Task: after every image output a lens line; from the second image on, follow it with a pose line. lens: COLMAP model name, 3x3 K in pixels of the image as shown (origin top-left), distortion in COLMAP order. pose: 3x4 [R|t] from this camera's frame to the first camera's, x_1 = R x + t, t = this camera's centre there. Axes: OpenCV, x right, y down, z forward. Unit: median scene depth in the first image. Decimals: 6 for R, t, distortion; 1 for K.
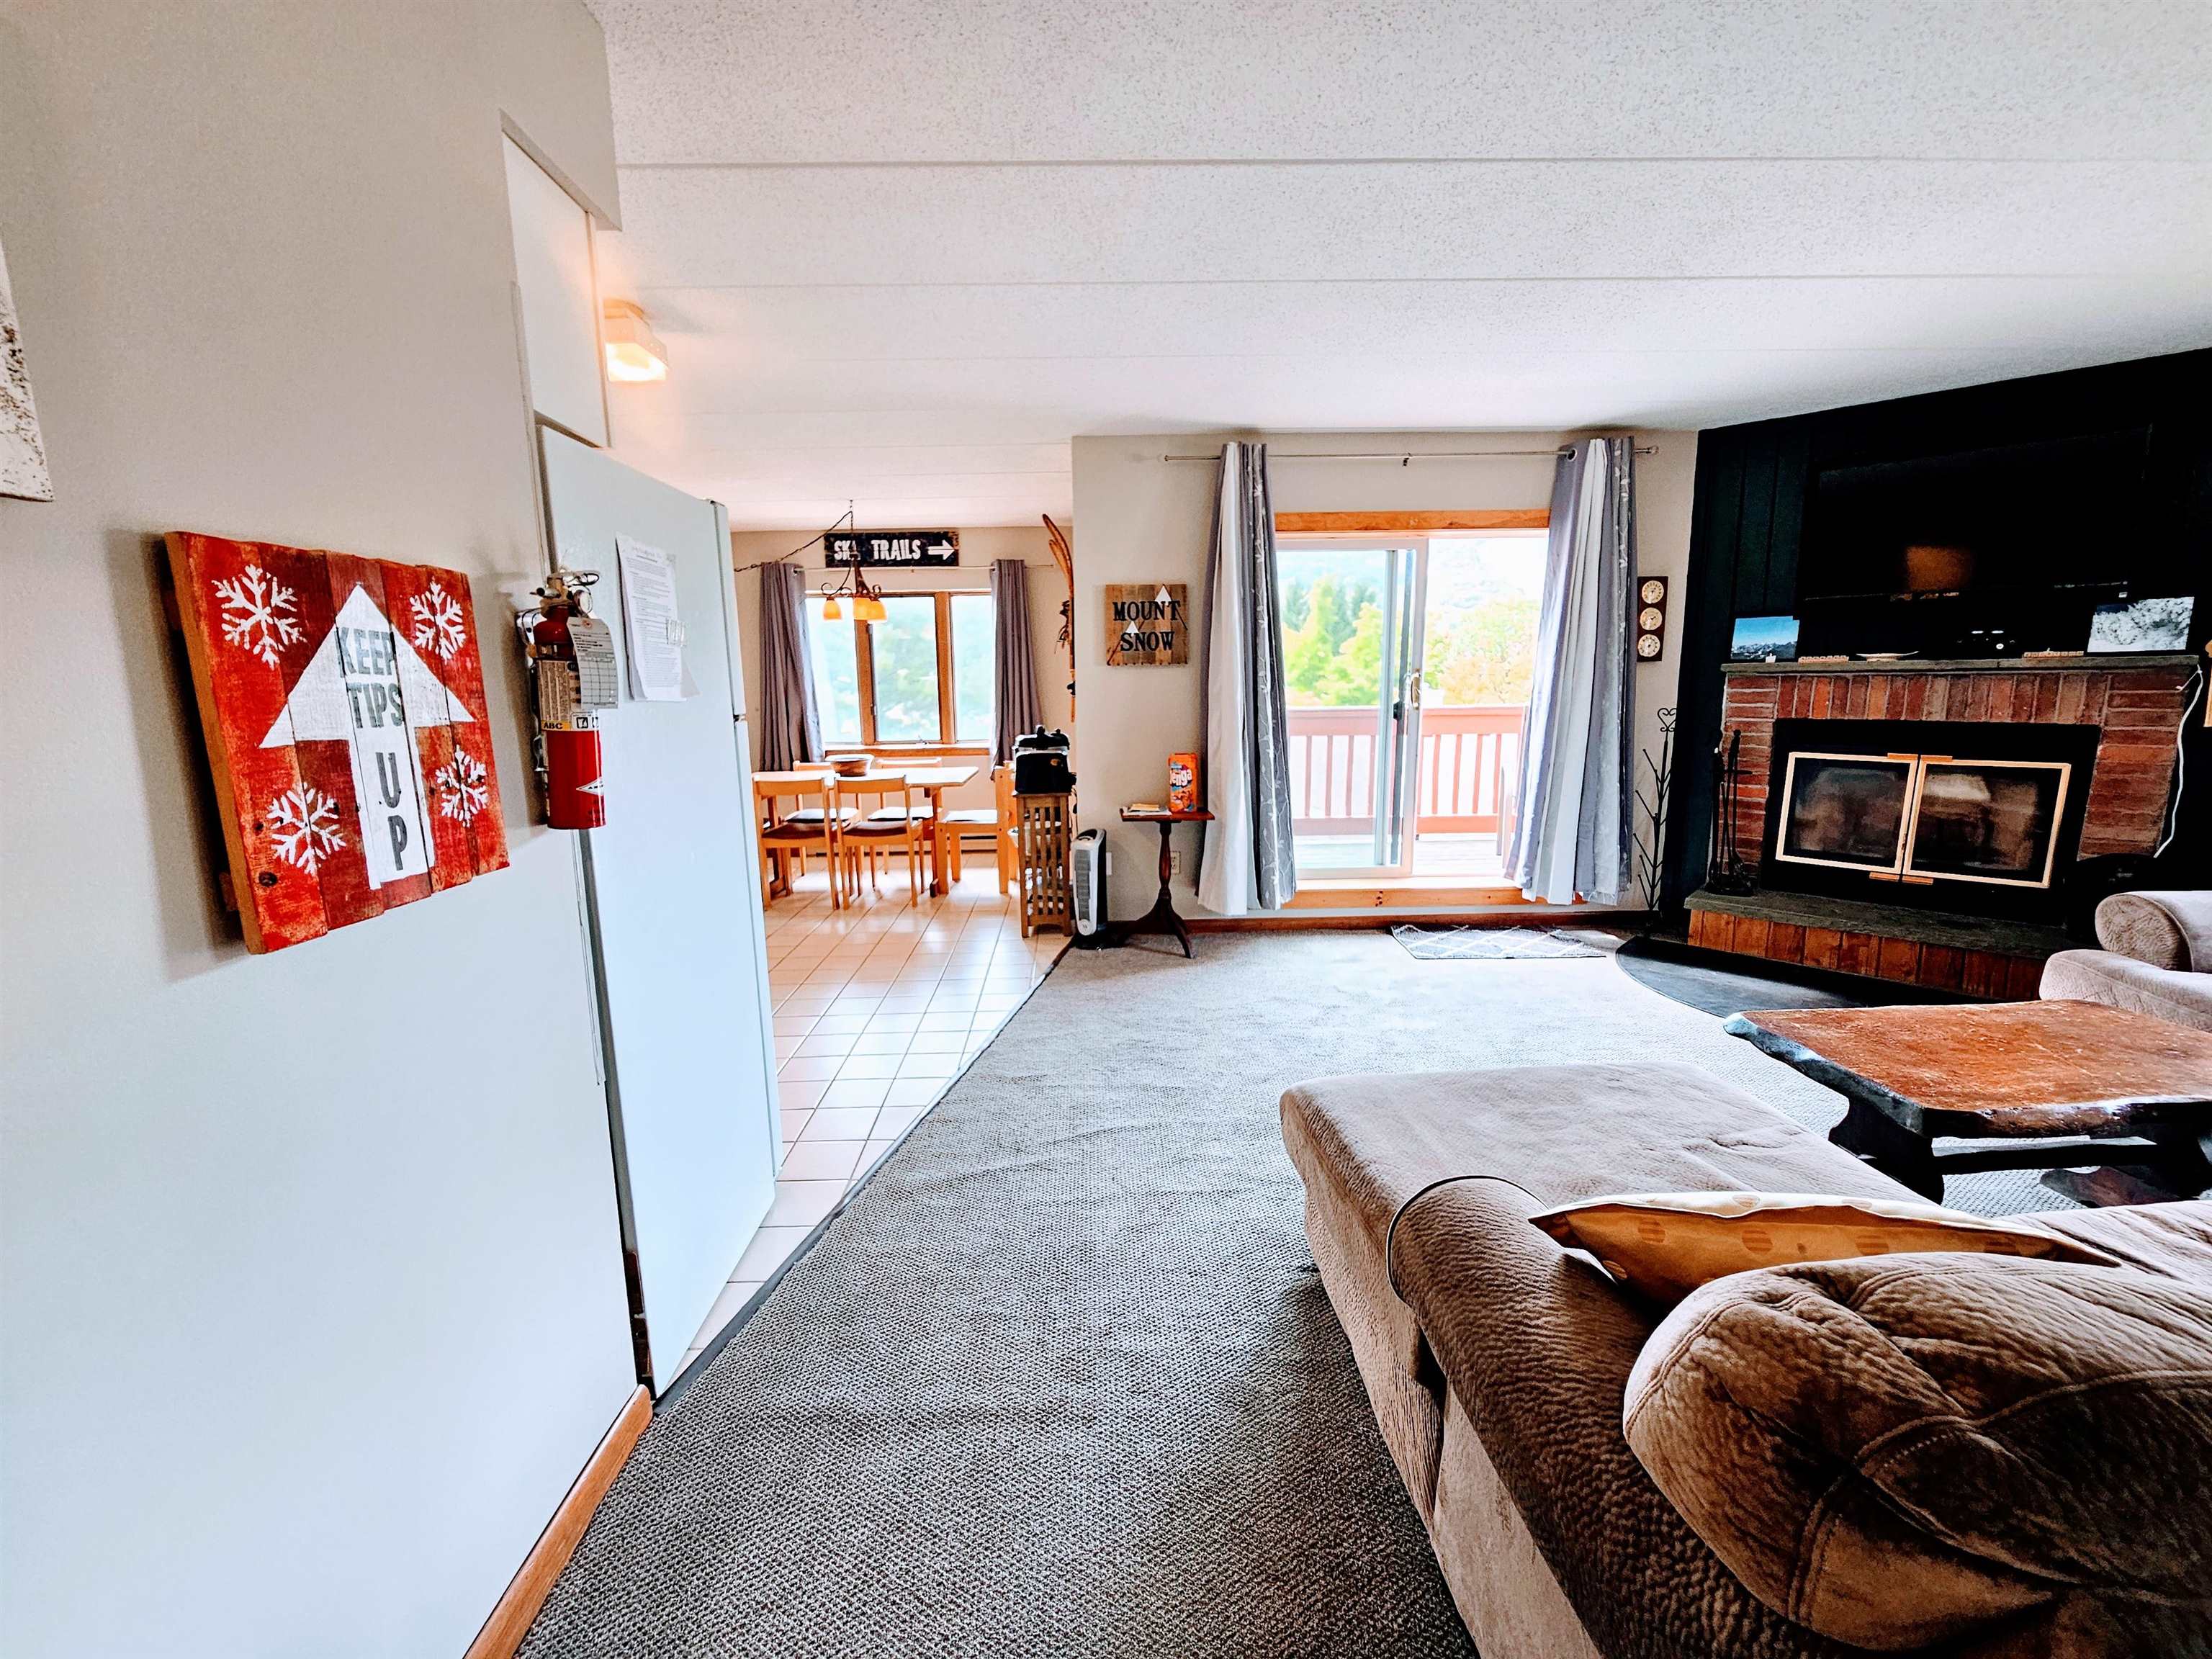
lens RADIAL K [[899.7, 0, 1092.7], [0, 899.7, 841.5], [0, 0, 1]] dist [0.003546, -0.001287]
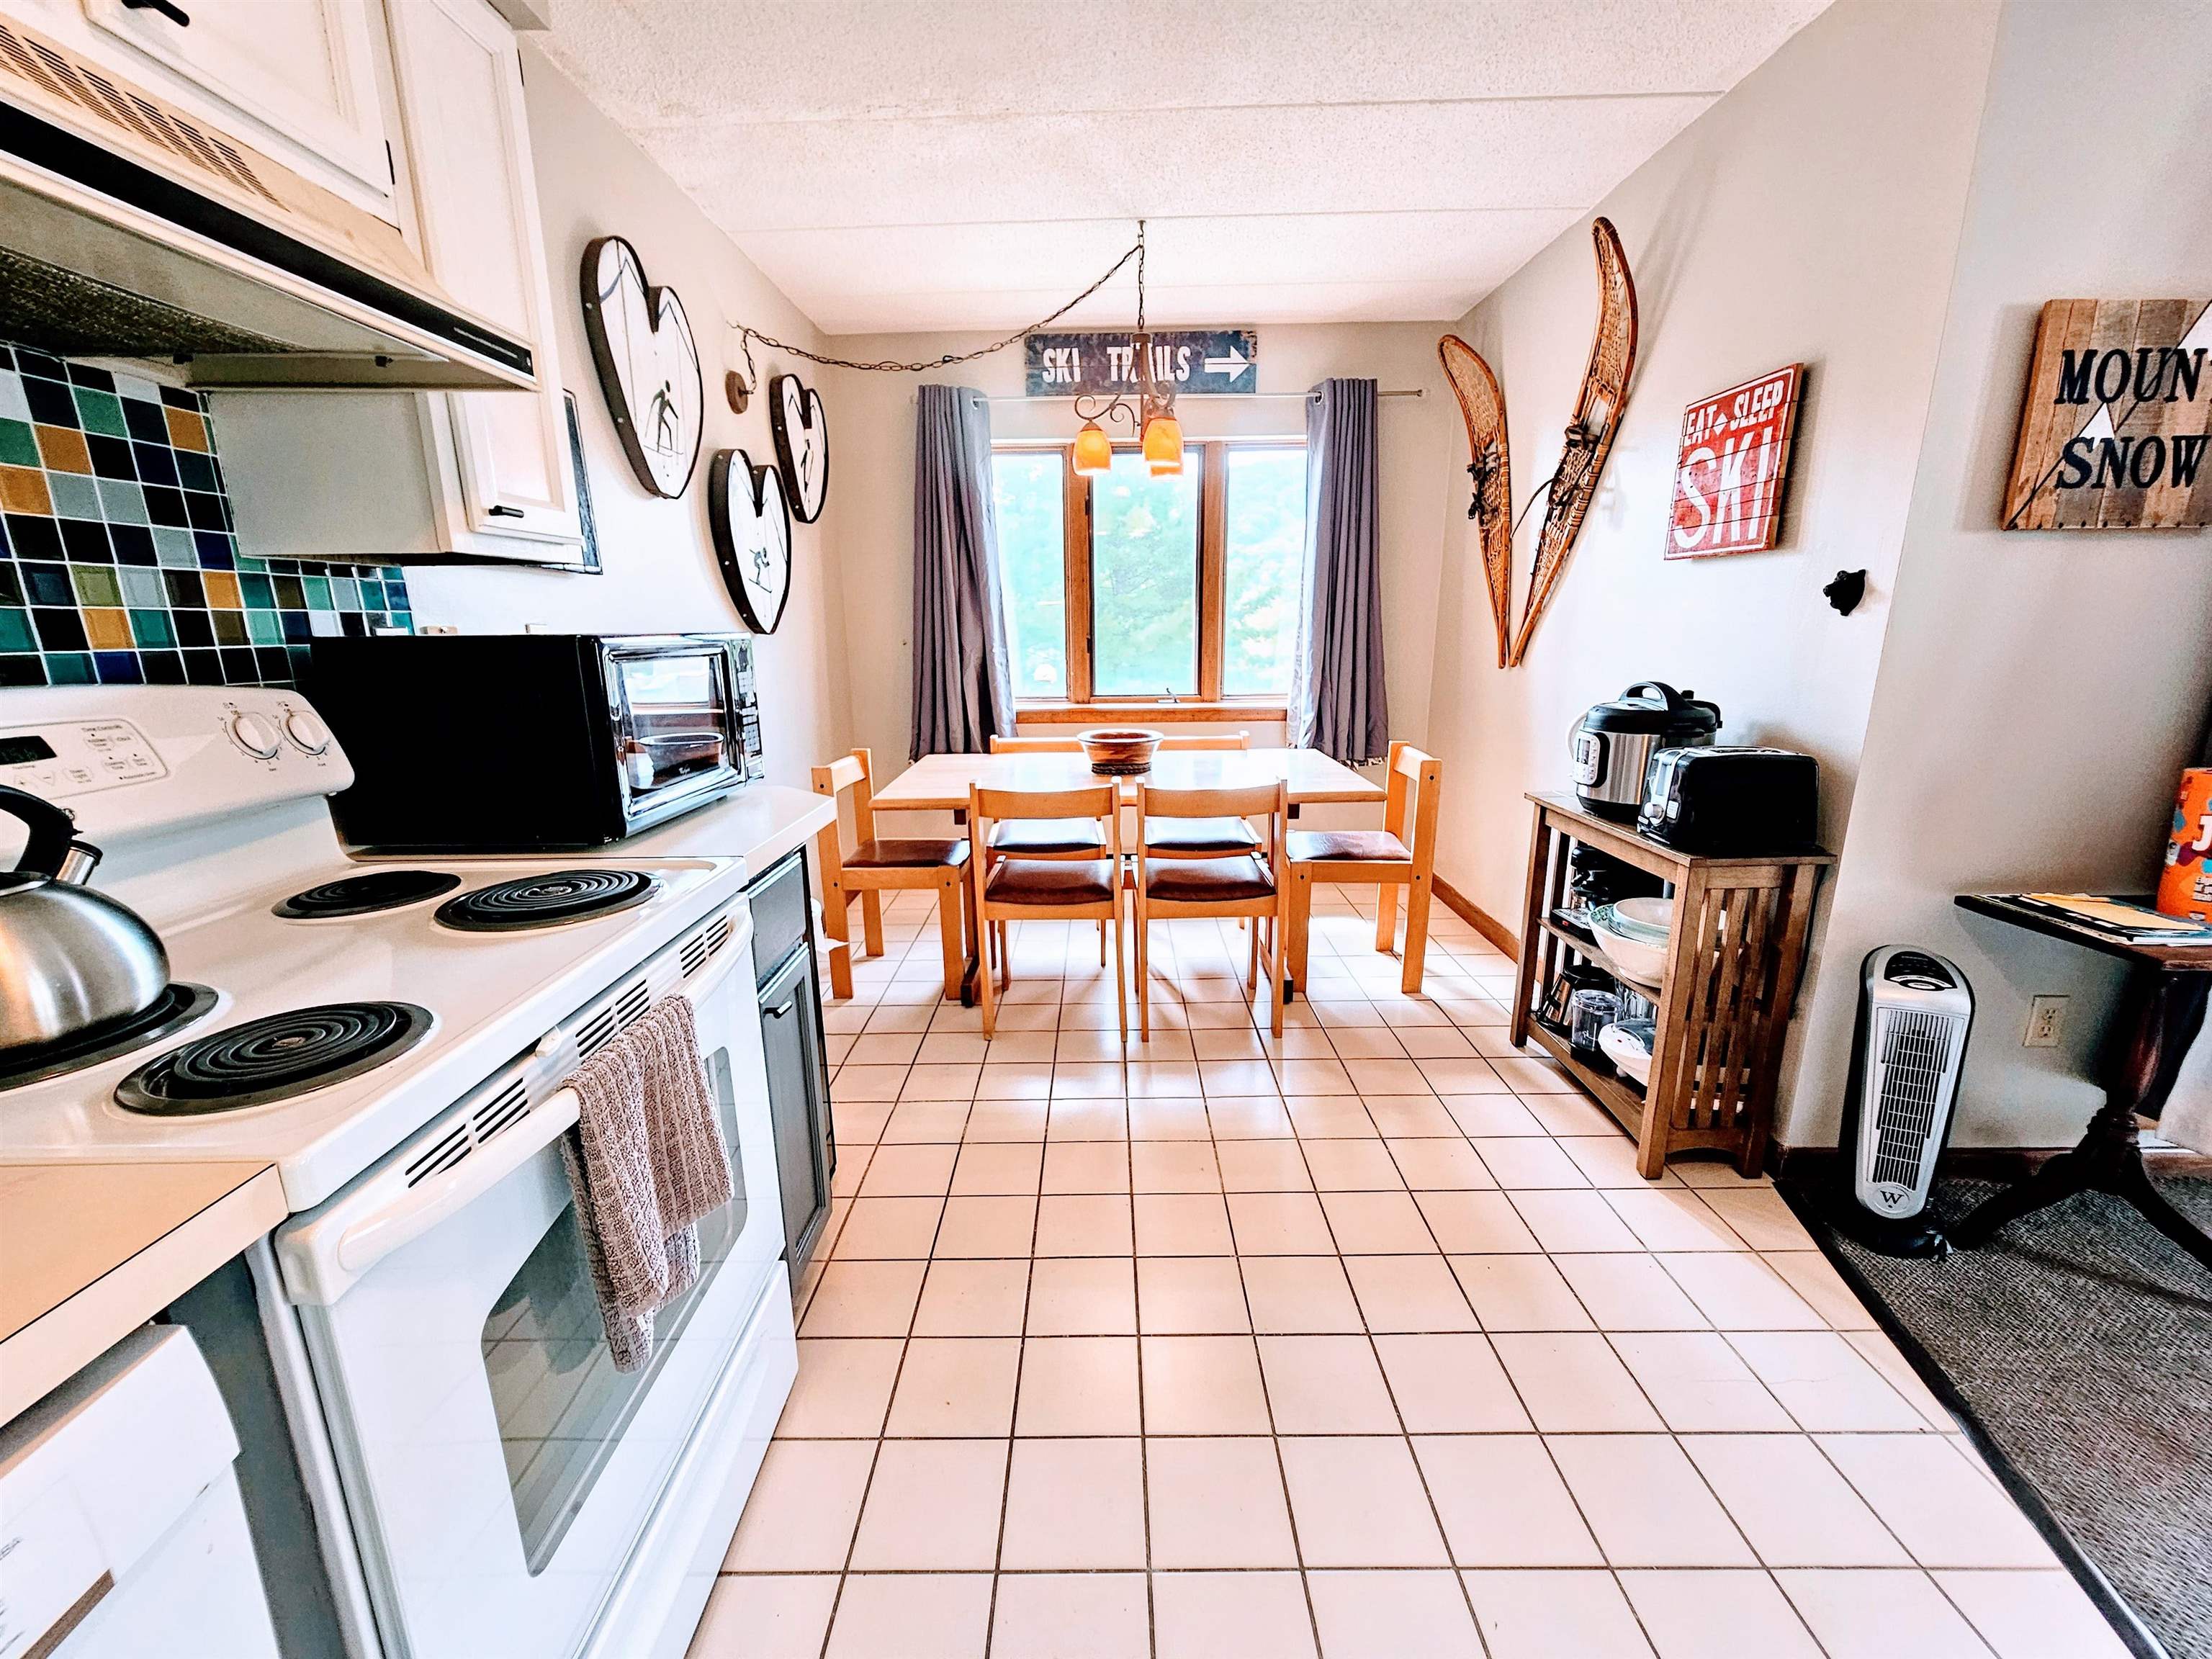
lens RADIAL K [[899.7, 0, 1091.6], [0, 899.7, 834.6], [0, 0, 1]] dist [0.003546, -0.001287]
pose [[0.999544, 0.011123, -0.028076, -0.237061], [-0.009317, 0.997928, 0.063670, -0.059269], [0.028726, -0.063379, 0.997576, 0.404258]]
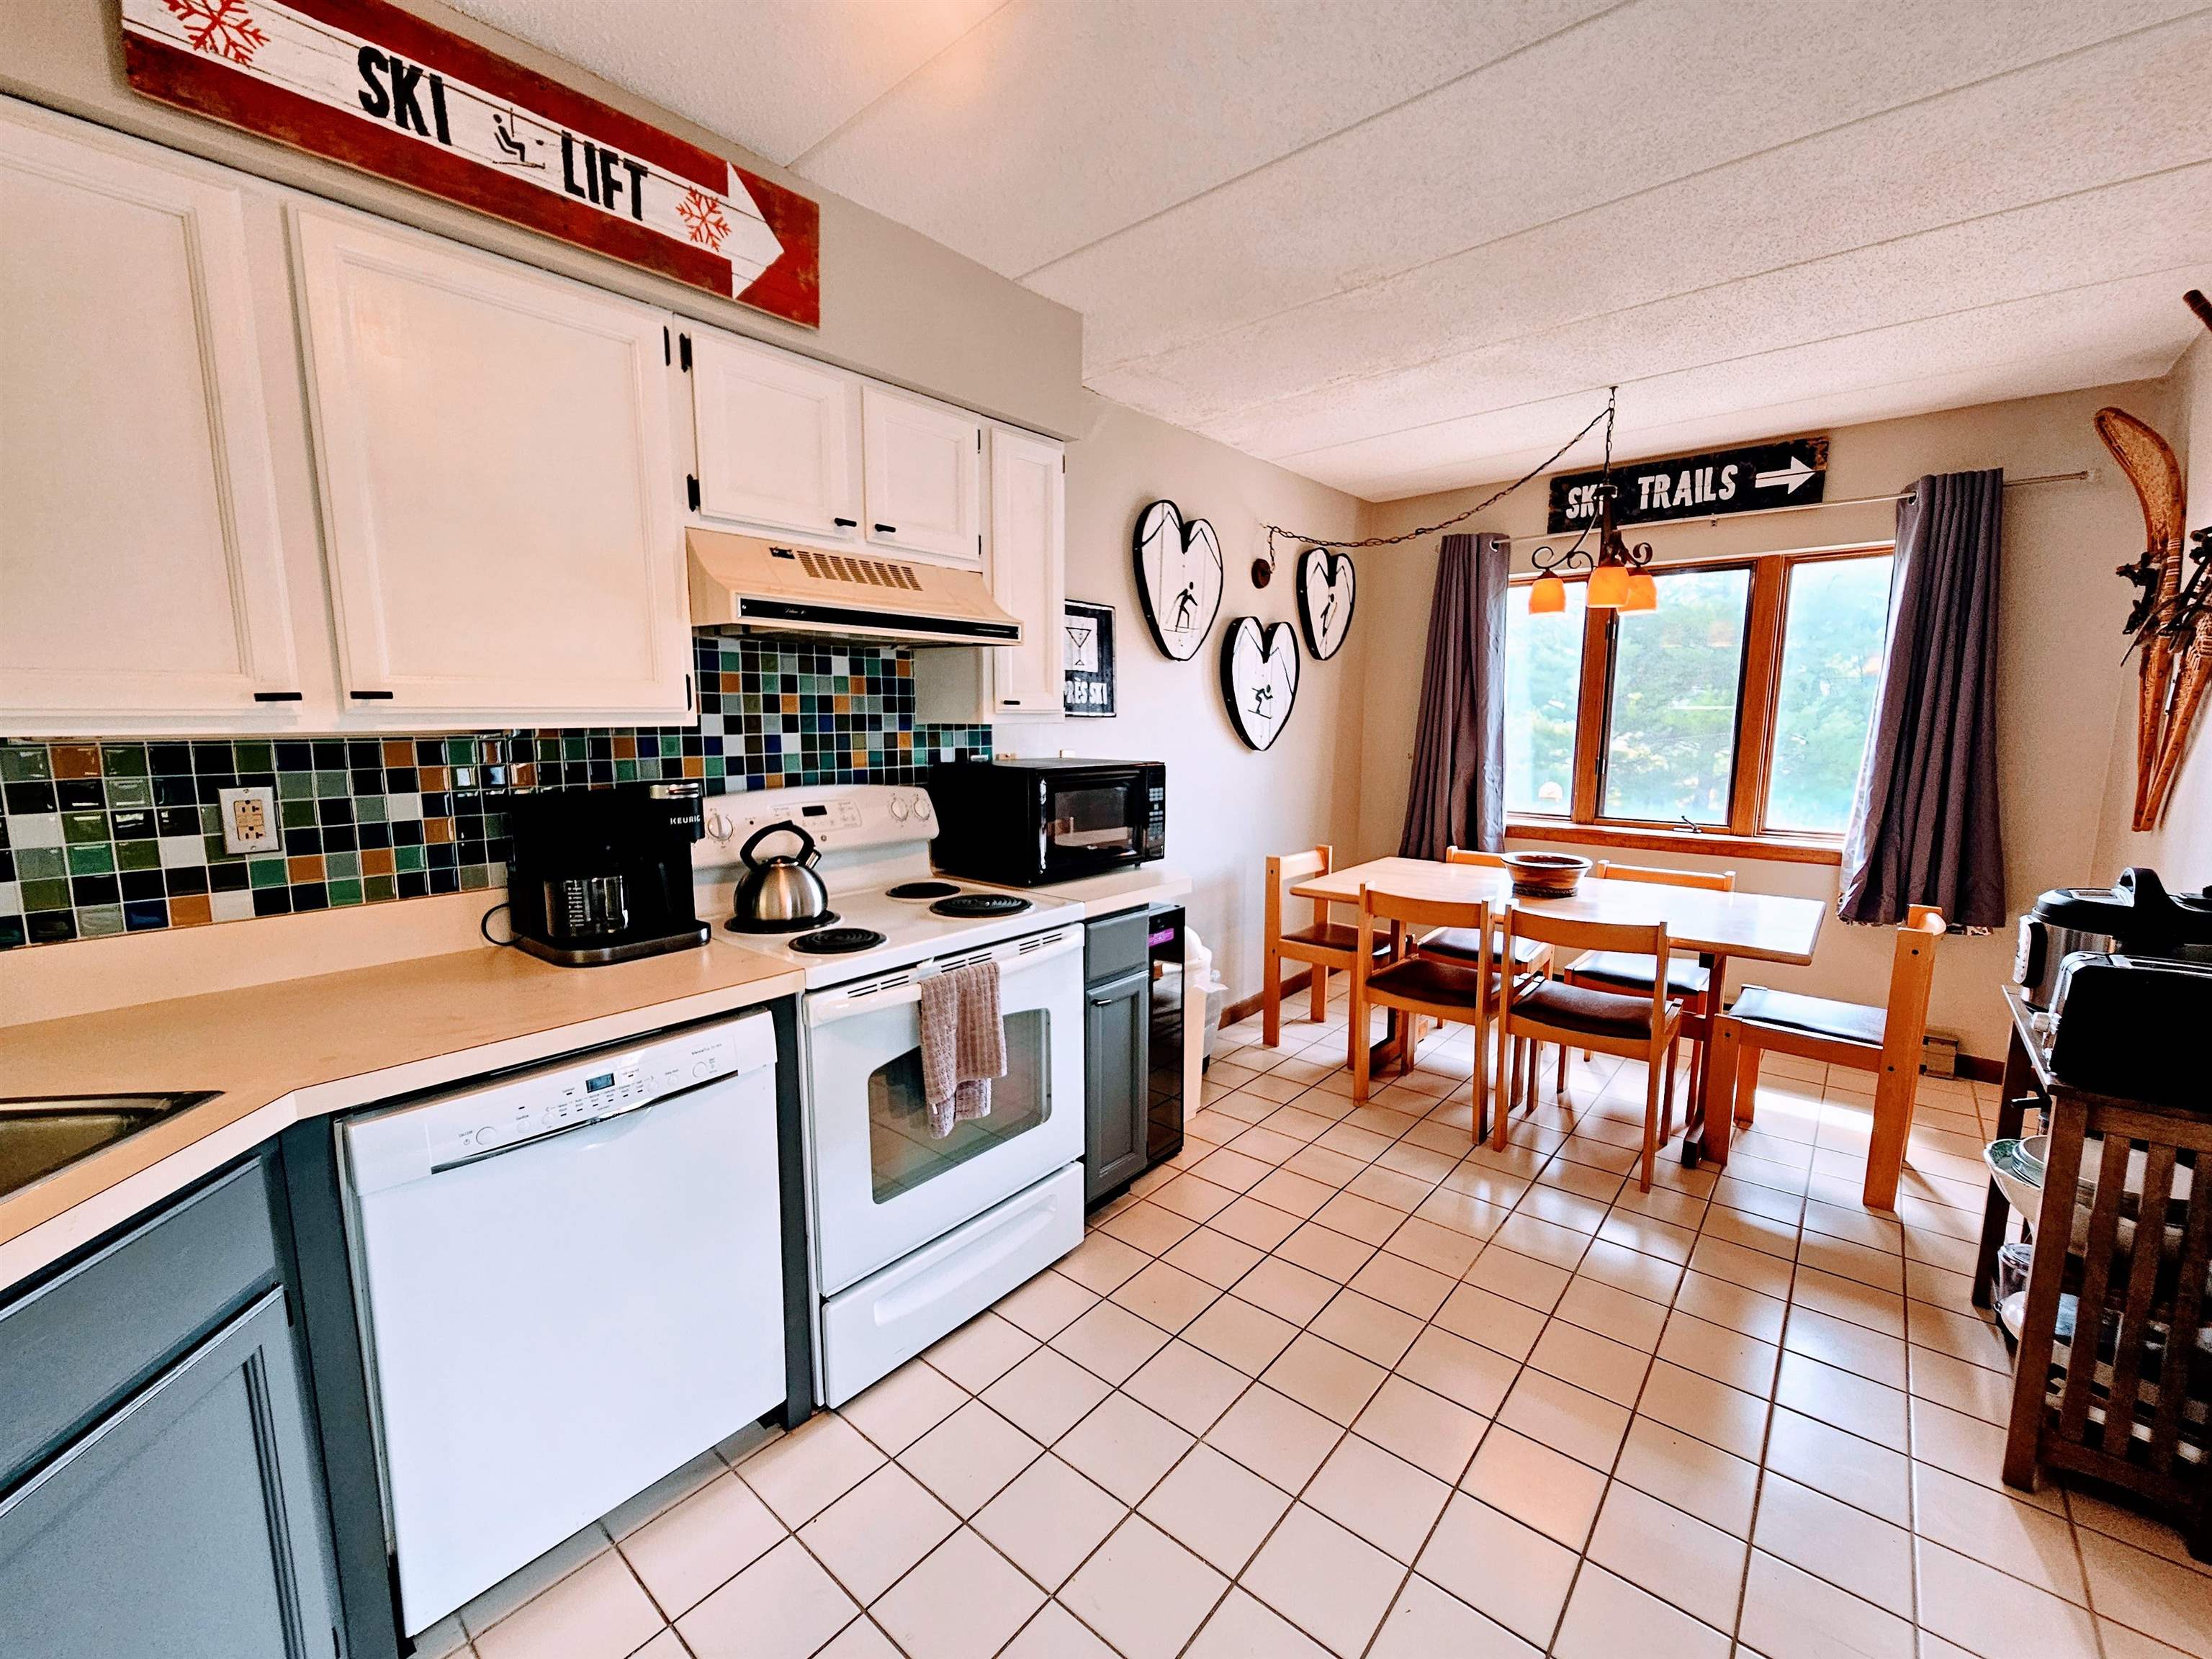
lens RADIAL K [[899.7, 0, 1102.8], [0, 899.7, 840.6], [0, 0, 1]] dist [0.003546, -0.001287]
pose [[0.747205, 0.110612, -0.655324, -0.097278], [-0.126049, 0.991741, 0.023673, -0.072531], [0.652531, 0.064915, 0.754977, 0.350865]]
